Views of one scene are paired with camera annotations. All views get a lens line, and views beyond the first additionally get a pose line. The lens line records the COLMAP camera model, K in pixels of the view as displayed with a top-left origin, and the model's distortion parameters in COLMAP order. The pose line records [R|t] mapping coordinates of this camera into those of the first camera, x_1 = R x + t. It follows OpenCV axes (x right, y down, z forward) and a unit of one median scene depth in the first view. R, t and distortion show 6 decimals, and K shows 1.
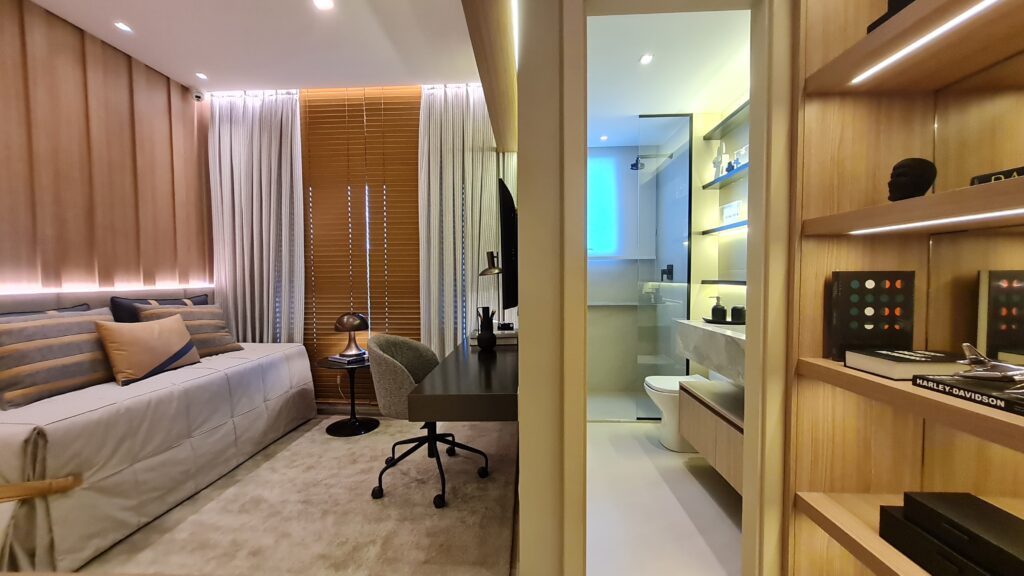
lens RADIAL K [[403.0, 0, 508.8], [0, 403.0, 292.8], [0, 0, 1]] dist [-0.002753, -0.000155]
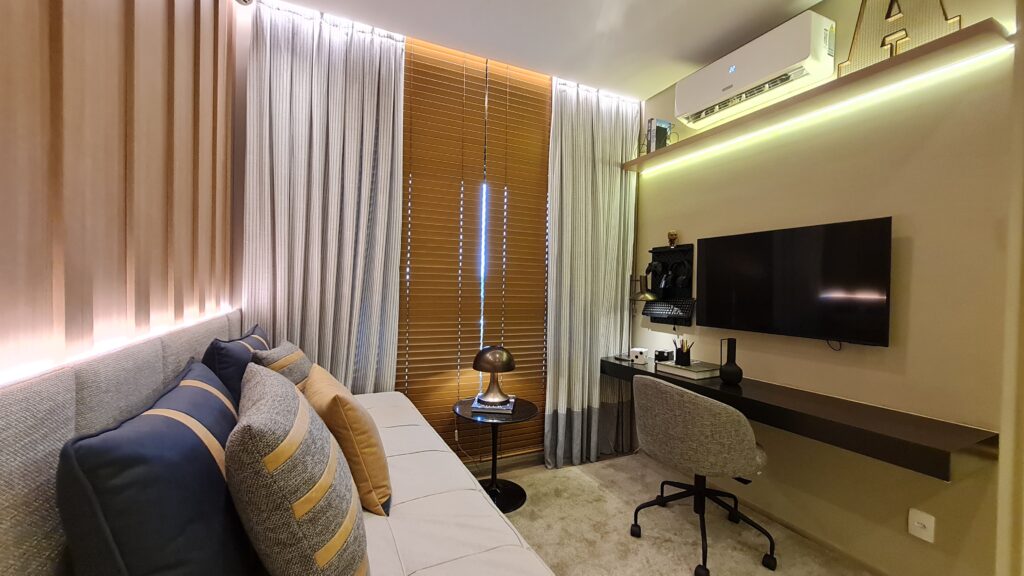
lens RADIAL K [[403.0, 0, 509.9], [0, 403.0, 287.2], [0, 0, 1]] dist [-0.002753, -0.000155]
pose [[0.884751, 0.025614, 0.465360, -0.683331], [-0.015222, 0.999544, -0.026075, -0.041510], [-0.465816, 0.015986, 0.884737, 0.284108]]
